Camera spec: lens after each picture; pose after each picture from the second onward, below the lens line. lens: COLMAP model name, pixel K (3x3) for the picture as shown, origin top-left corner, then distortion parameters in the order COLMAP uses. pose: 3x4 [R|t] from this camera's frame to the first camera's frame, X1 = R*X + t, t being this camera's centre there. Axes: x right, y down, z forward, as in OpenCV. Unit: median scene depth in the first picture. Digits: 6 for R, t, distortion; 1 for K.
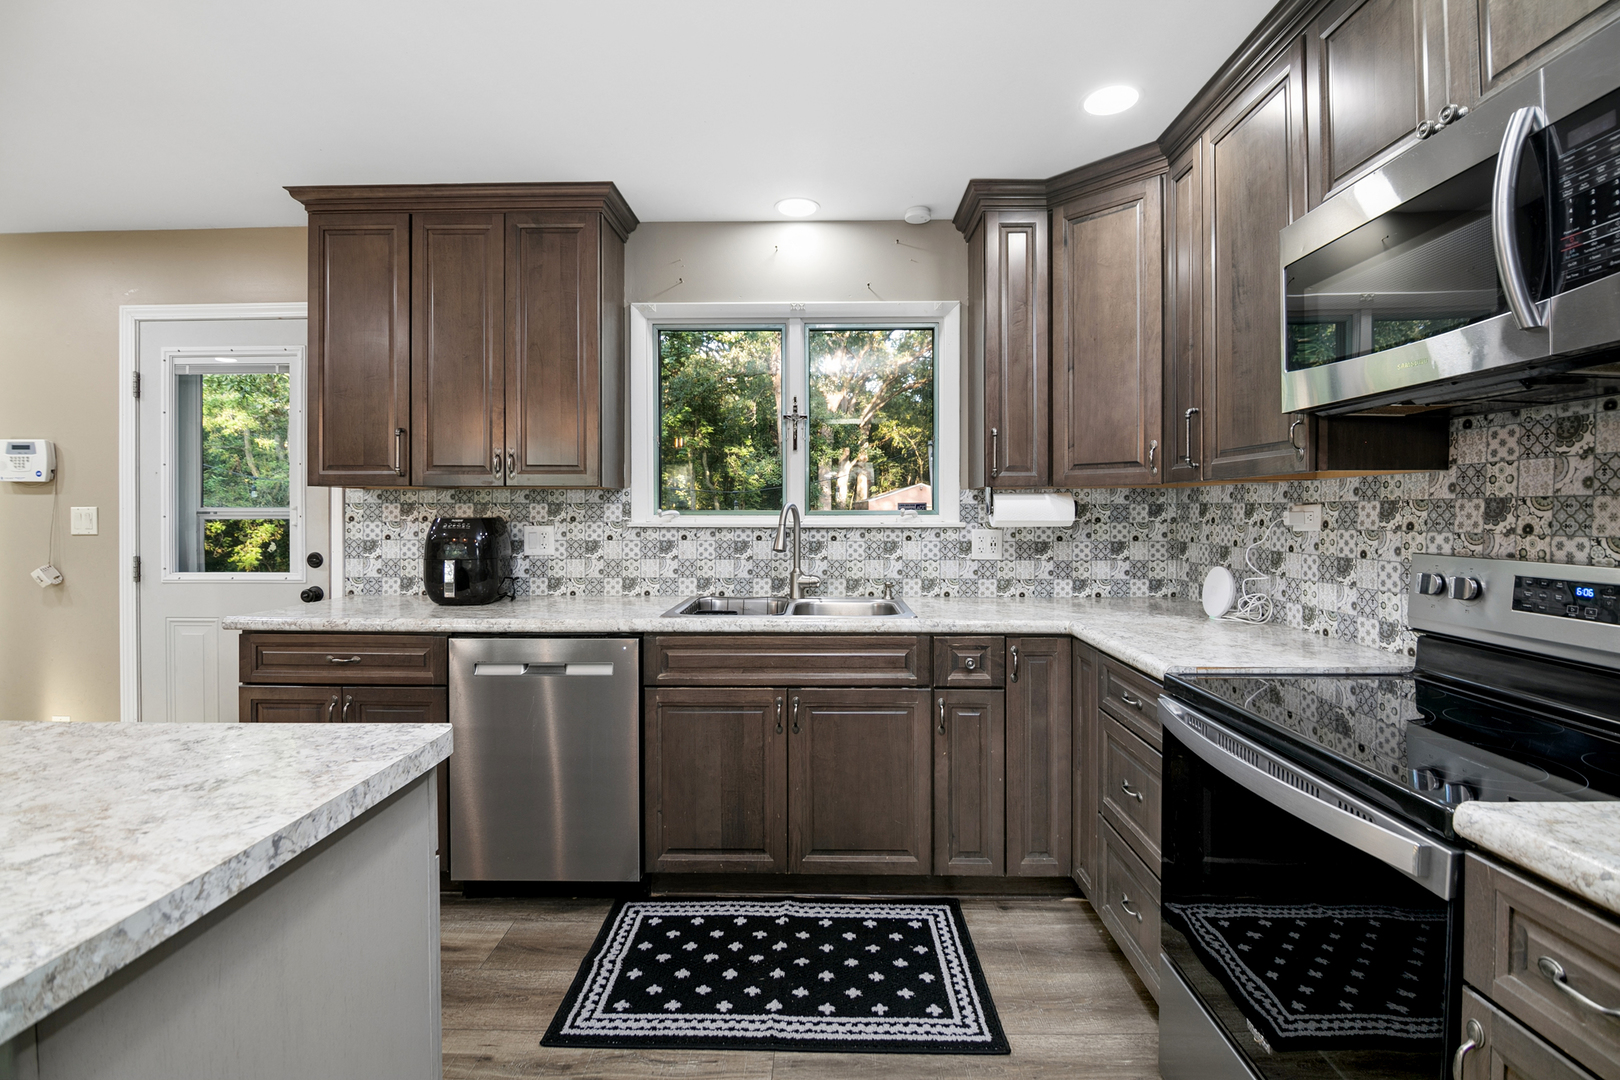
lens RADIAL K [[735.5, 0, 807.3], [0, 735.5, 516.8], [0, 0, 1]] dist [0.001832, -0.011470]
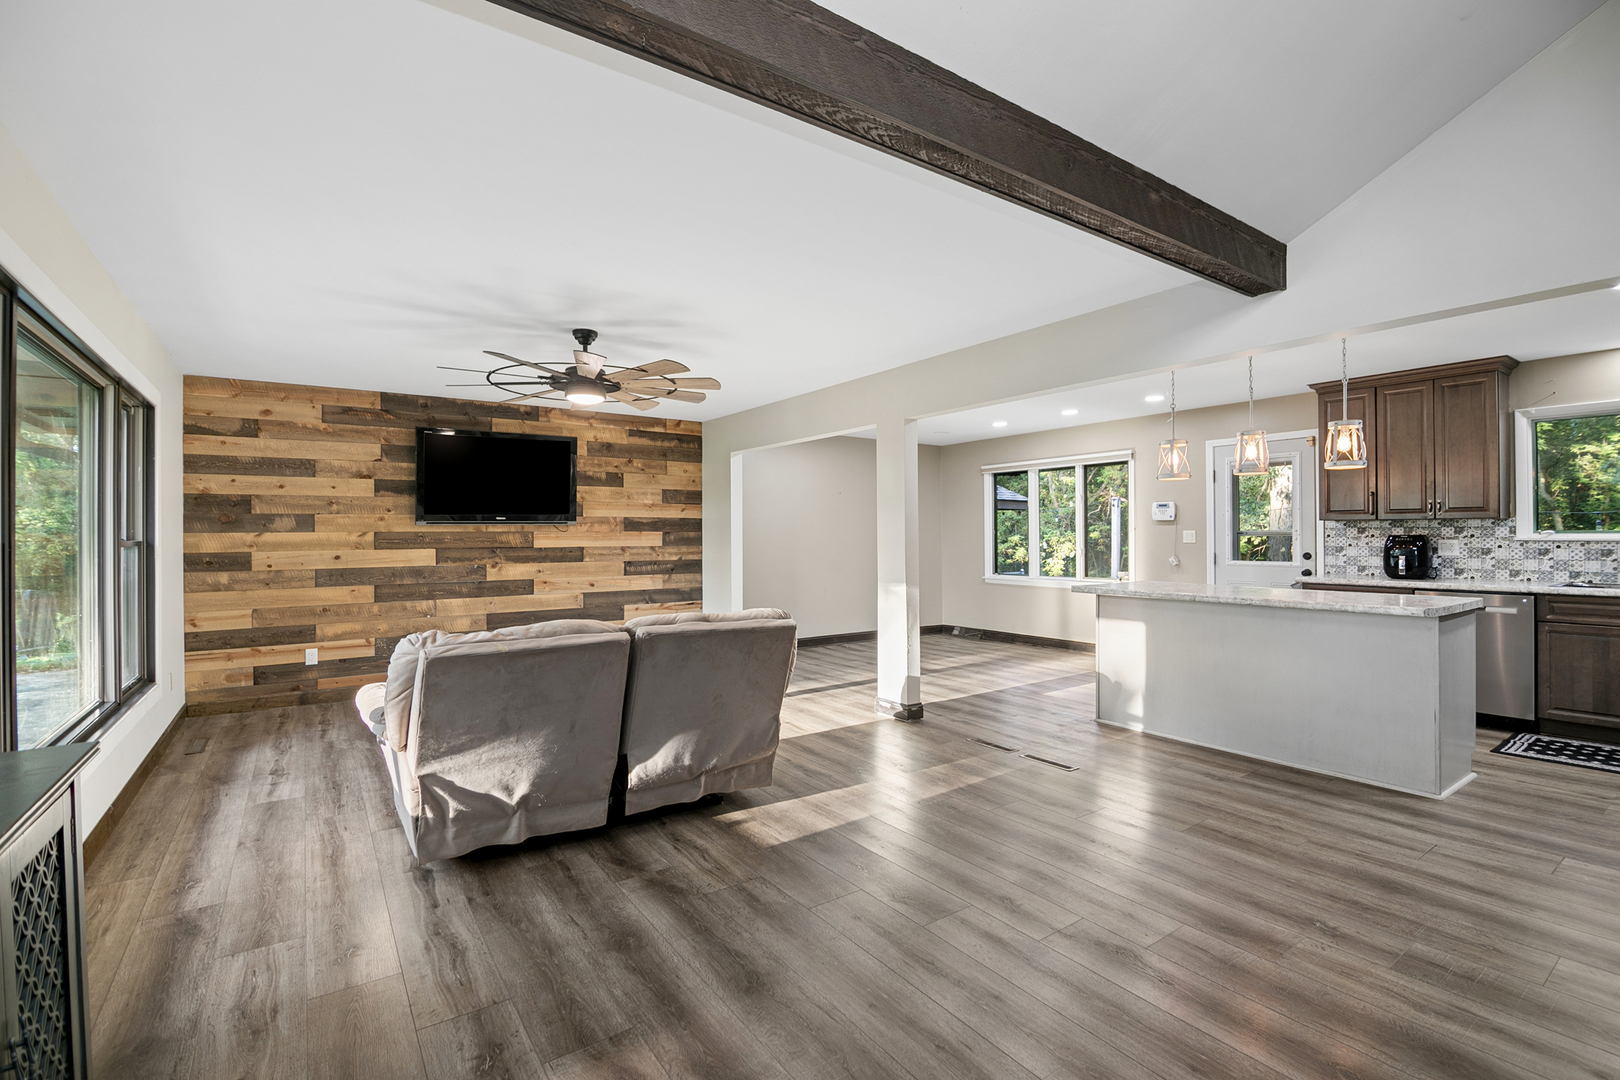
lens RADIAL K [[723.2, 0, 810.7], [0, 723.2, 532.8], [0, 0, 1]] dist [-0.020965, -0.000892]
pose [[0.594534, -0.004860, -0.804056, 0.111584], [0.000694, 0.999984, -0.005531, 0.004435], [0.804071, 0.002730, 0.594528, -1.329690]]
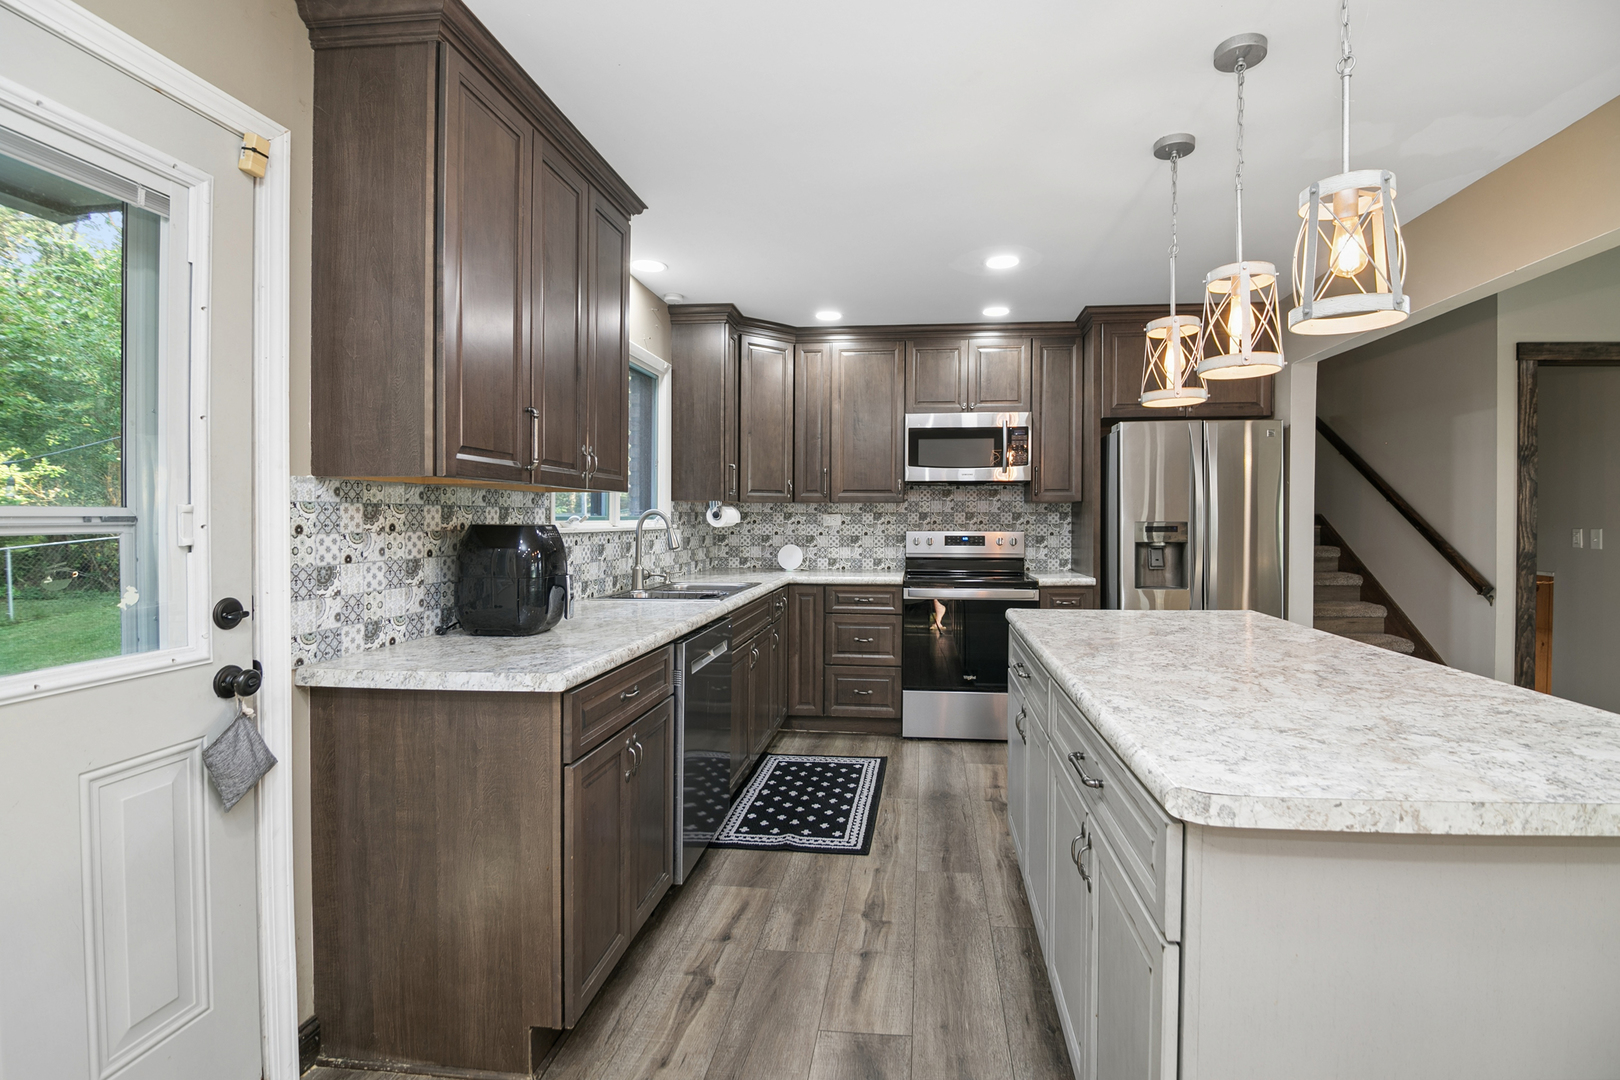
lens RADIAL K [[755.9, 0, 881.0], [0, 755.9, 524.5], [0, 0, 1]] dist [0.001890, 0.000146]
pose [[0.035888, -0.011182, 0.999293, -1.205852], [0.003934, 0.999931, 0.011048, -0.006114], [-0.999348, 0.003534, 0.035930, 0.552029]]
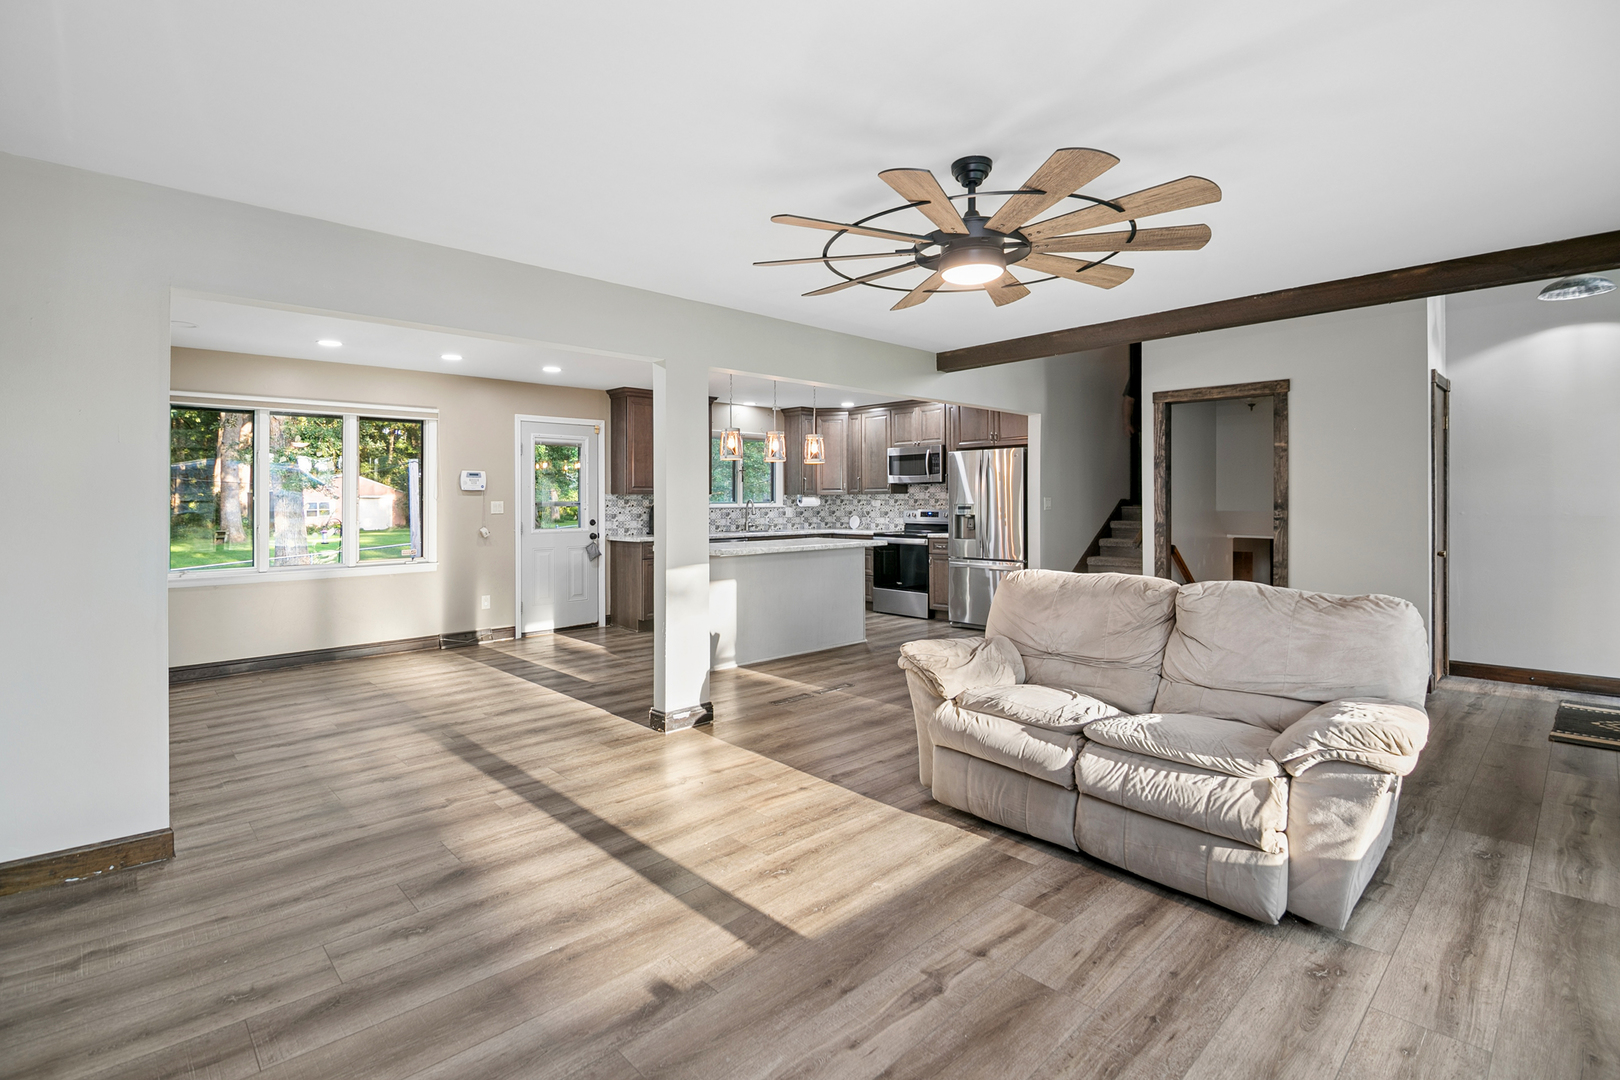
lens RADIAL K [[758.2, 0, 769.2], [0, 758.2, 506.5], [0, 0, 1]] dist [-0.028519, -0.000034]
pose [[0.733275, -0.008129, 0.679884, -2.040711], [0.008554, 0.999960, 0.002731, 0.002977], [-0.679879, 0.003813, 0.733315, -1.334875]]
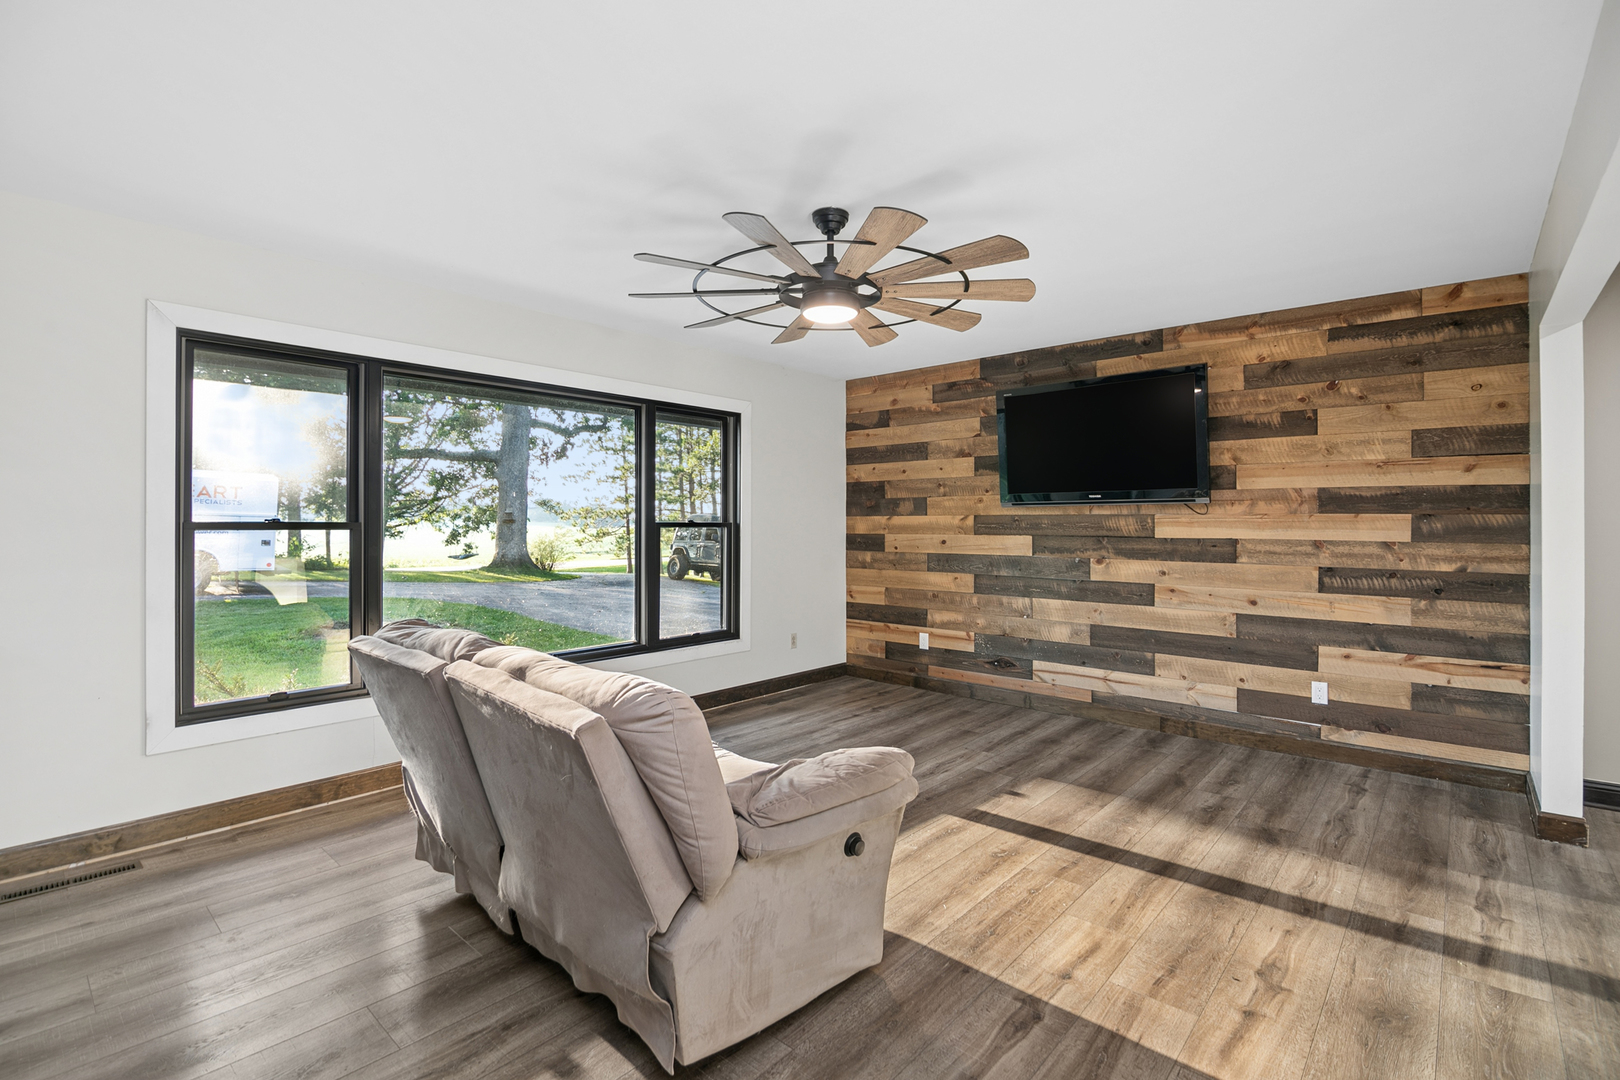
lens RADIAL K [[735.5, 0, 807.3], [0, 735.5, 516.8], [0, 0, 1]] dist [0.001832, -0.011470]
pose [[-0.647064, -0.005050, -0.762419, -0.523715], [-0.005568, 0.999983, -0.001898, -0.000108], [0.762416, 0.003017, -0.647081, -0.258488]]
